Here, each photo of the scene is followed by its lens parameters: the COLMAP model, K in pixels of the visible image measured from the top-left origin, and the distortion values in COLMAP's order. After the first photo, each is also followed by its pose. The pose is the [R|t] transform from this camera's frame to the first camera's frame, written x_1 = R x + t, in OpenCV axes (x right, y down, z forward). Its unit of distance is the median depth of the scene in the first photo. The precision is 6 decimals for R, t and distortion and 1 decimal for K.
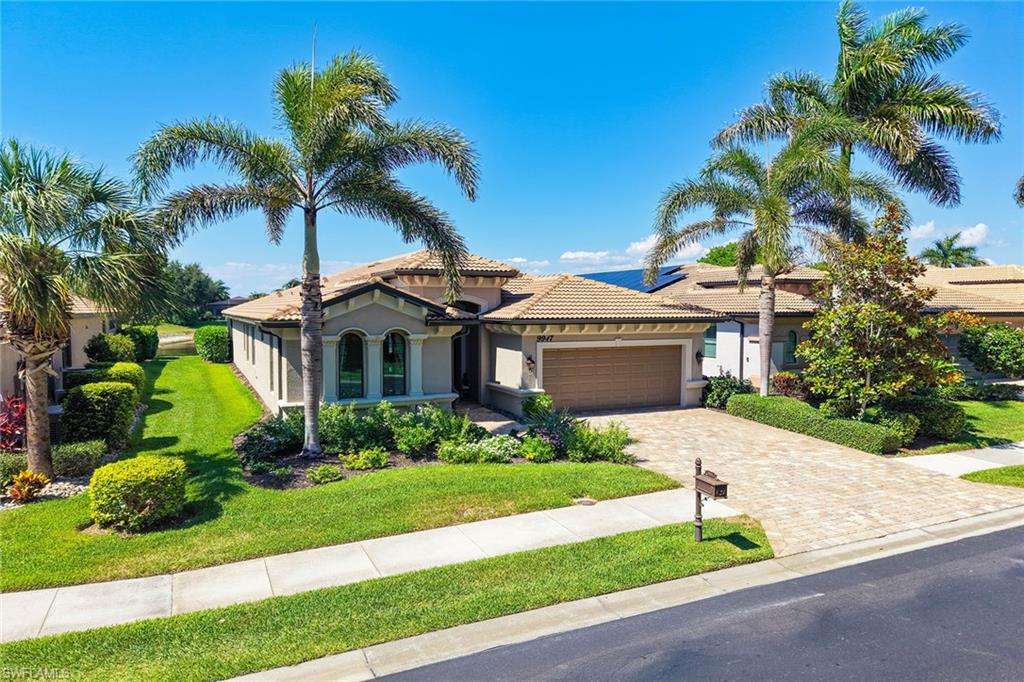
lens RADIAL K [[686.1, 0, 512.0], [0, 686.1, 341.0], [0, 0, 1]] dist [0.006220, -0.005018]
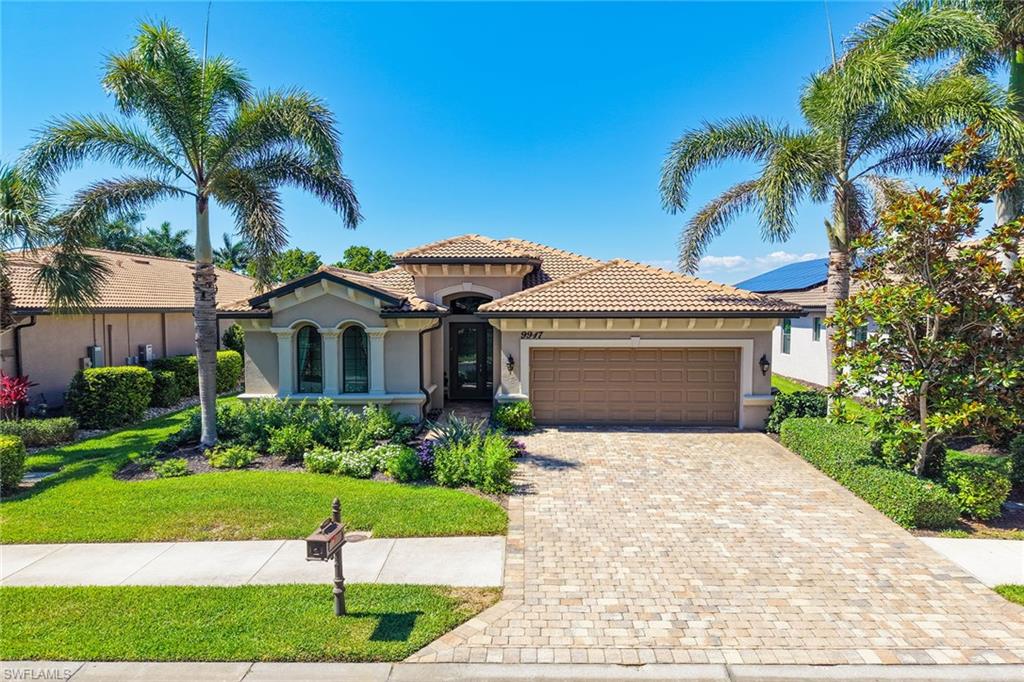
lens RADIAL K [[687.2, 0, 512.9], [0, 687.2, 357.2], [0, 0, 1]] dist [0.002900, -0.001995]
pose [[0.899684, 0.031553, -0.435400, 0.554395], [-0.020654, 0.999344, 0.029743, -0.001450], [0.436053, -0.017766, 0.899746, 0.328706]]
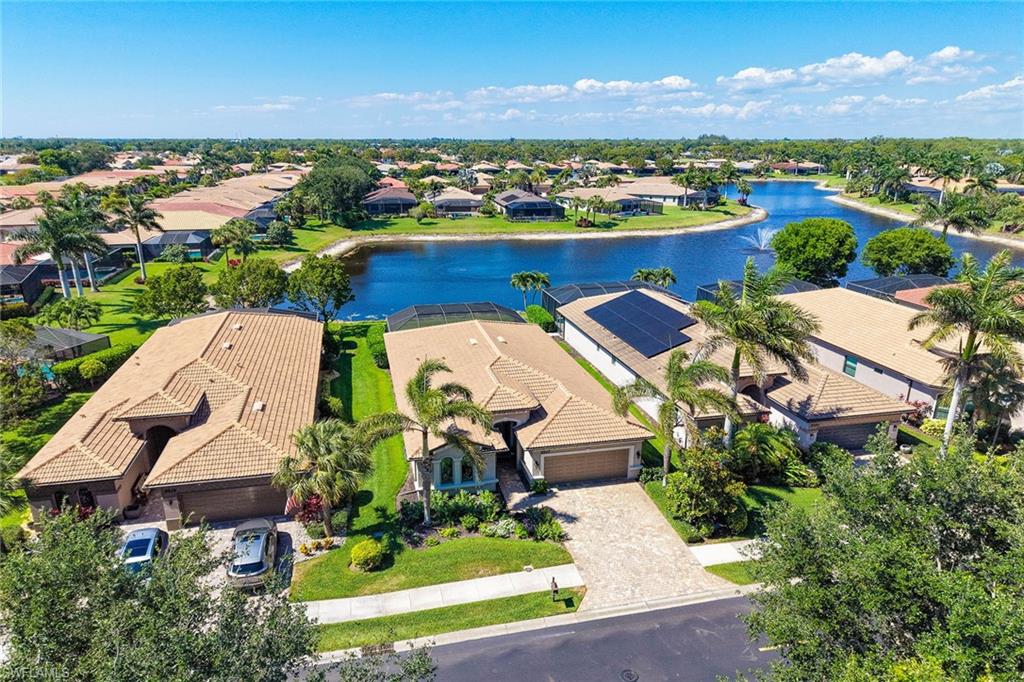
lens RADIAL K [[687.2, 0, 512.9], [0, 687.2, 357.2], [0, 0, 1]] dist [0.002900, -0.001995]
pose [[0.978783, 0.060156, -0.195868, 0.454913], [-0.010261, 0.969123, 0.246366, -1.045172], [0.204641, -0.239129, 0.949178, -1.127692]]
